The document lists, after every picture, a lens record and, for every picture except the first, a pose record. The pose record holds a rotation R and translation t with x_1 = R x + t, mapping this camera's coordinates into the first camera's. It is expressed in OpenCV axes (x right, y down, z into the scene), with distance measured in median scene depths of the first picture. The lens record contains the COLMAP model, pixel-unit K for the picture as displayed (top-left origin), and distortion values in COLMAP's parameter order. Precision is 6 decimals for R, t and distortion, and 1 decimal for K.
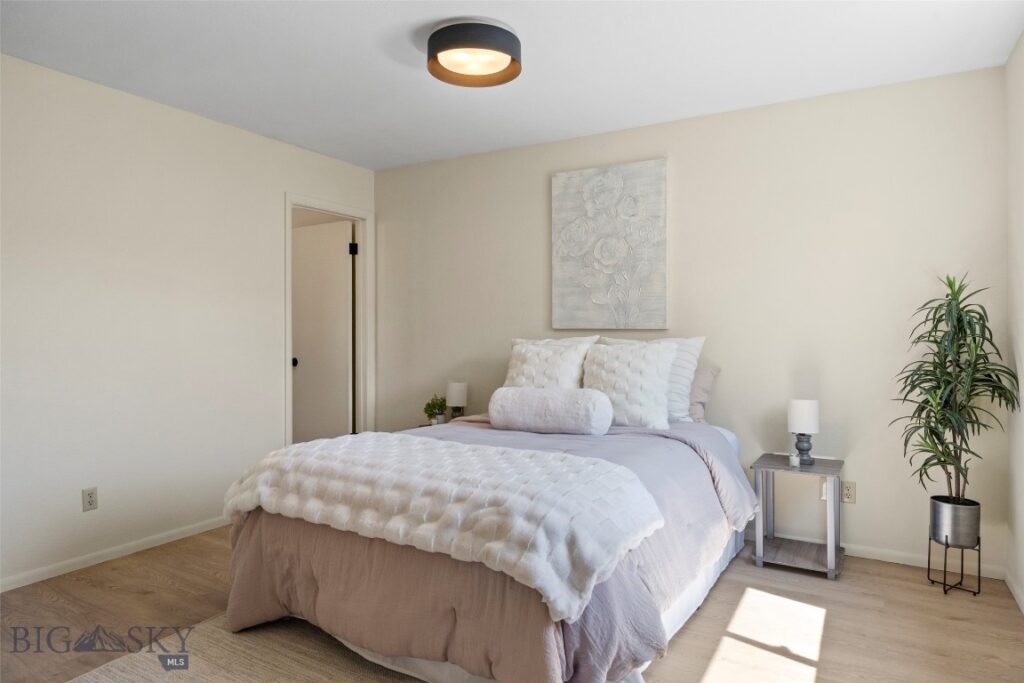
lens RADIAL K [[613.5, 0, 511.3], [0, 613.5, 337.4], [0, 0, 1]] dist [0.003639, 0.004061]
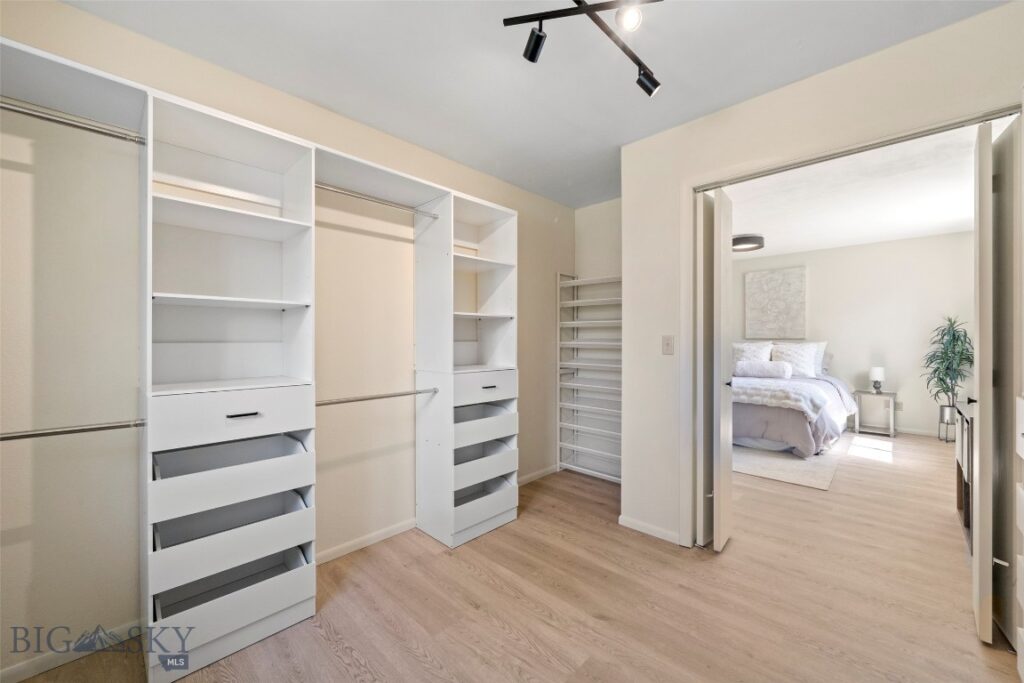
lens RADIAL K [[391.3, 0, 512.3], [0, 391.3, 342.7], [0, 0, 1]] dist [-0.002188, -0.000050]
pose [[0.970815, -0.000003, -0.239828, -0.613298], [-0.000398, 0.999999, -0.001623, 0.006927], [0.239827, 0.001671, 0.970814, -0.937799]]
